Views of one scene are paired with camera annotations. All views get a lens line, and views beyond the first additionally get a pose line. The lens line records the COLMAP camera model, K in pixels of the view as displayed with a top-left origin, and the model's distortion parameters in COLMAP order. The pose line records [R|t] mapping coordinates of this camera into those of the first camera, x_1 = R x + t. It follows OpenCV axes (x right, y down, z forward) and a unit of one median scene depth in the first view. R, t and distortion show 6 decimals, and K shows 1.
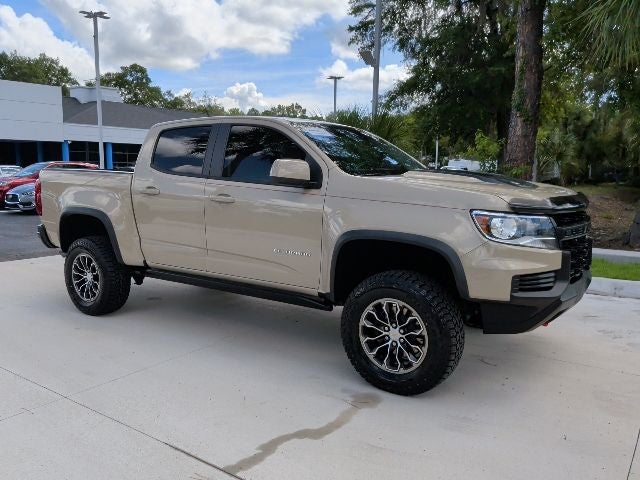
lens RADIAL K [[521.8, 0, 318.3], [0, 521.8, 238.6], [0, 0, 1]] dist [0.021872, -0.022106]
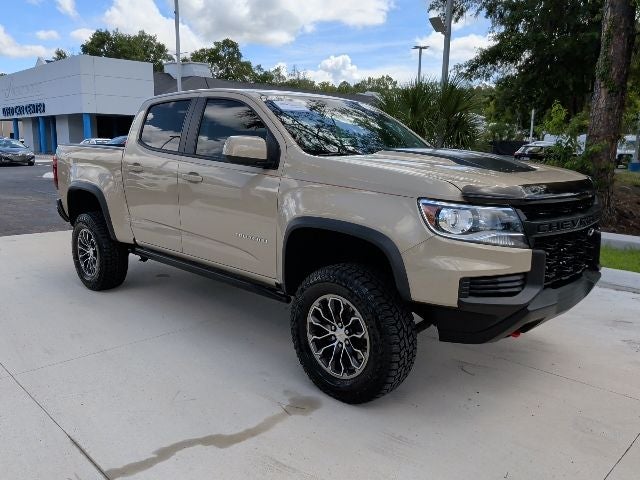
lens RADIAL K [[521.8, 0, 326.9], [0, 521.8, 234.3], [0, 0, 1]] dist [0.021872, -0.022106]
pose [[0.986867, 0.035145, -0.157663, 0.183282], [-0.028755, 0.998677, 0.042632, -0.018192], [0.158953, -0.037538, 0.986572, 0.087535]]
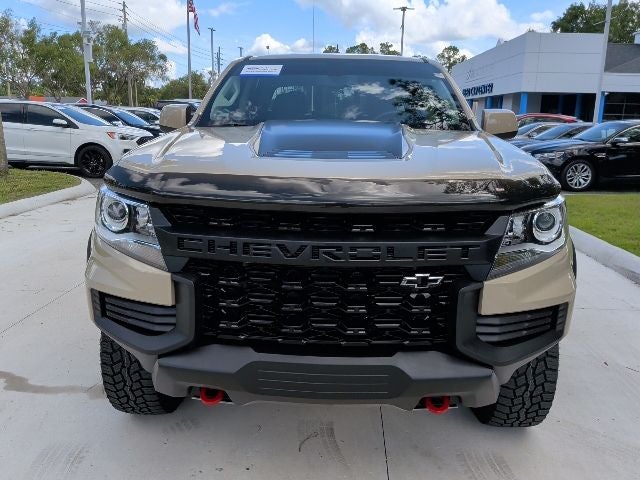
lens RADIAL K [[533.2, 0, 323.7], [0, 533.2, 239.5], [0, 0, 1]] dist [0.050051, -0.086329]
pose [[0.564924, 0.200321, -0.800458, 0.654475], [-0.134039, 0.979477, 0.150525, -0.076367], [0.814184, 0.022257, 0.580181, 0.536111]]
